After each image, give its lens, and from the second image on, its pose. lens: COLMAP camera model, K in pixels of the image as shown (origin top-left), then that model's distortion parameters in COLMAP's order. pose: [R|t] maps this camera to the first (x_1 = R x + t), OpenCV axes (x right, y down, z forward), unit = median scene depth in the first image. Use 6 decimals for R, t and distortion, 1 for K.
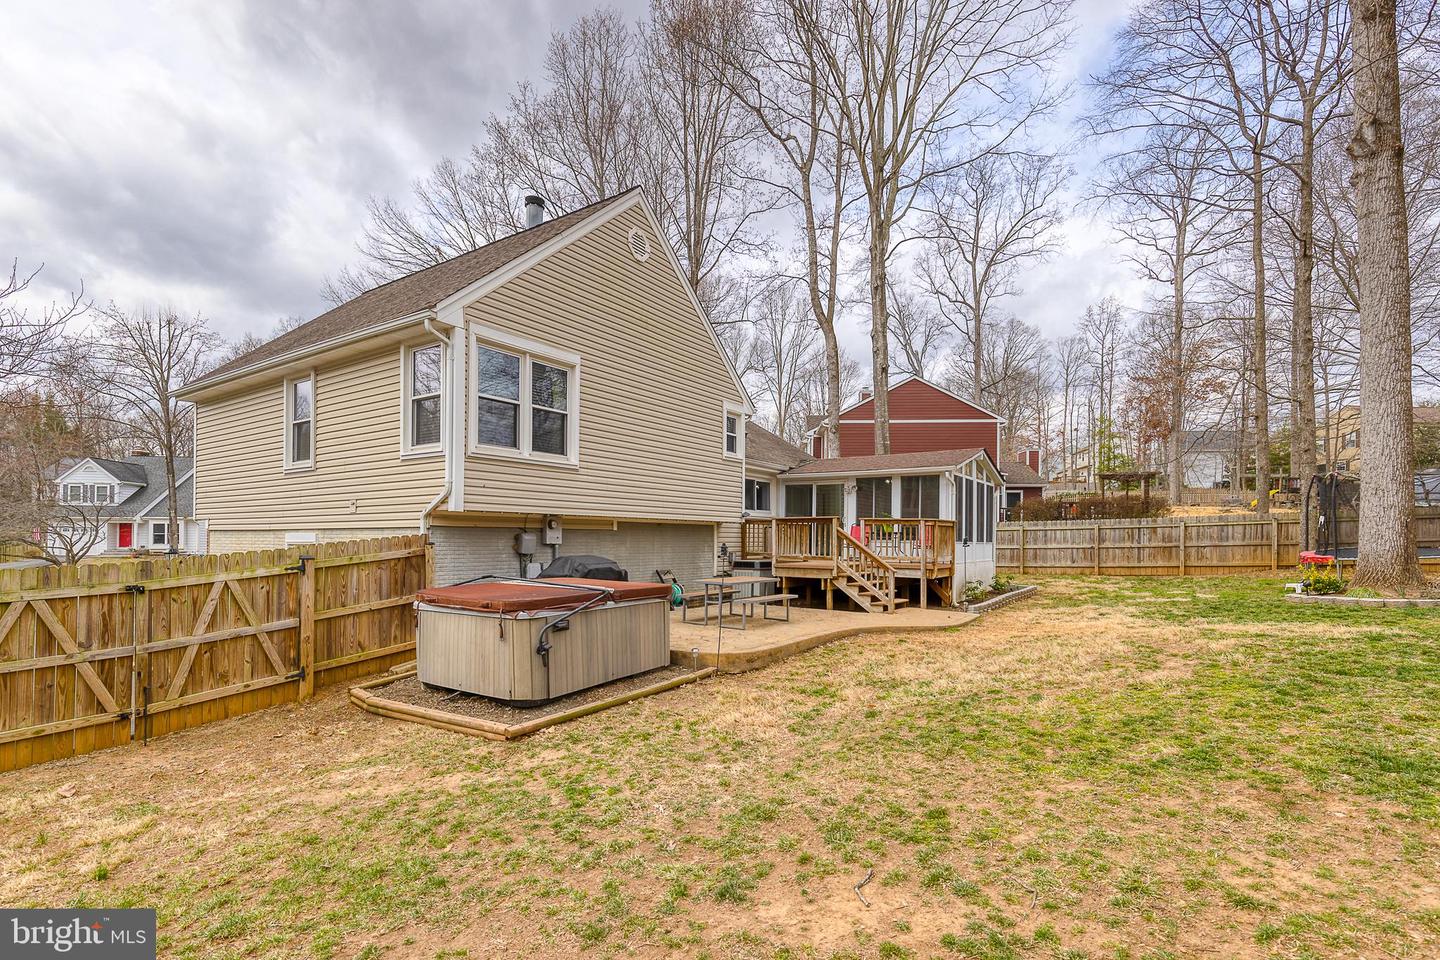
lens RADIAL K [[675.2, 0, 717.9], [0, 675.2, 531.1], [0, 0, 1]] dist [0.008475, -0.000194]
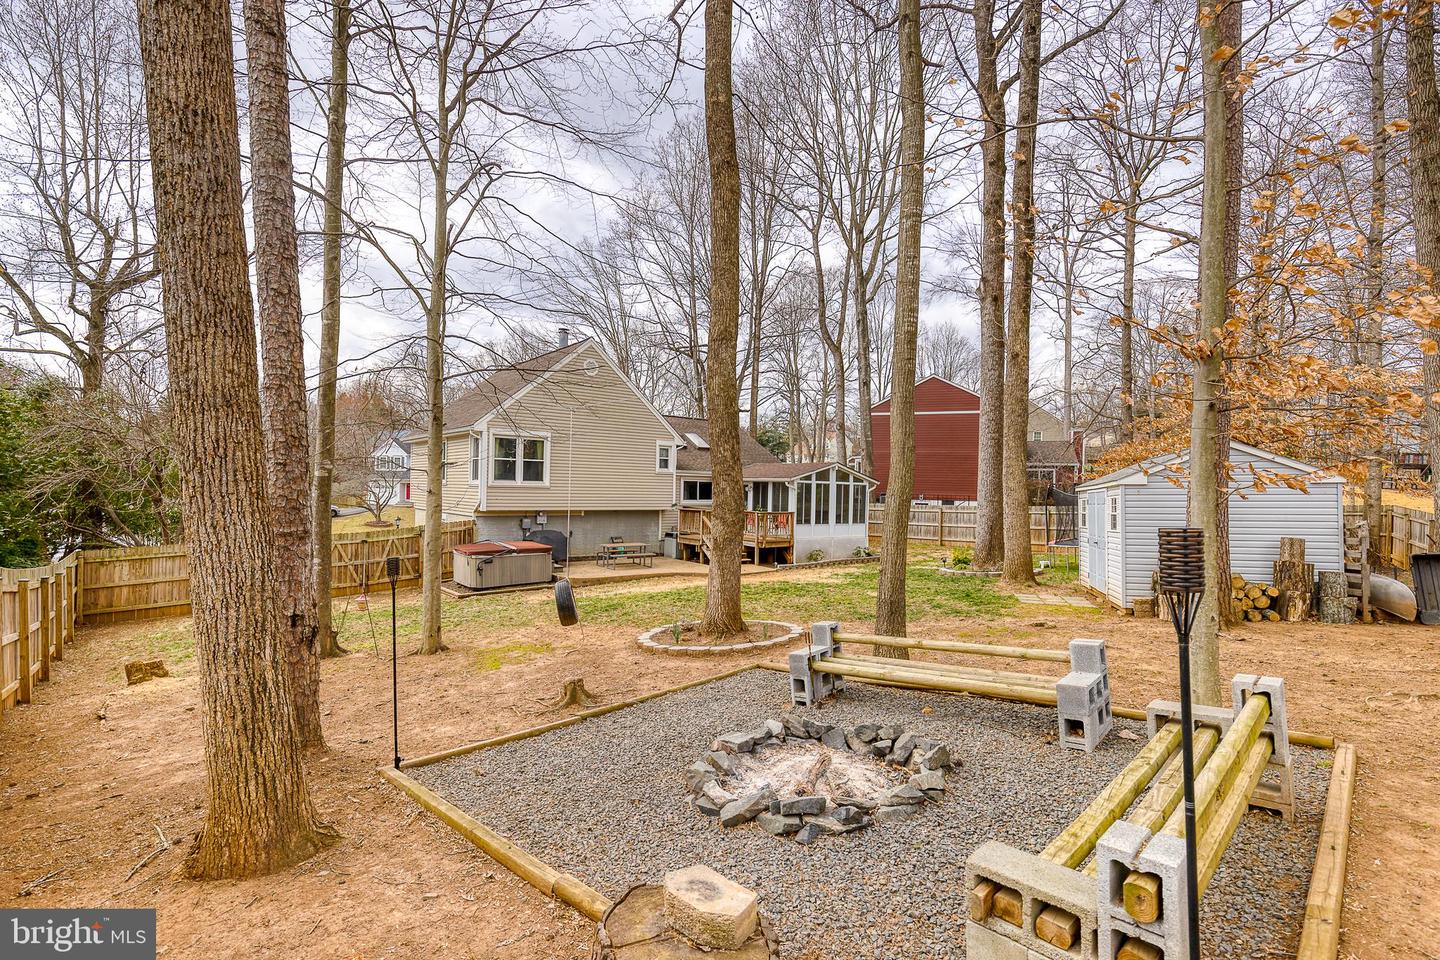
lens RADIAL K [[707.7, 0, 720.0], [0, 707.7, 480.0], [0, 0, 1]] dist [0.001765, 0.000346]
pose [[0.945544, 0.010047, -0.325339, 0.733849], [-0.010018, 0.999948, 0.001766, -0.092727], [0.325340, 0.001589, 0.945596, -0.644185]]
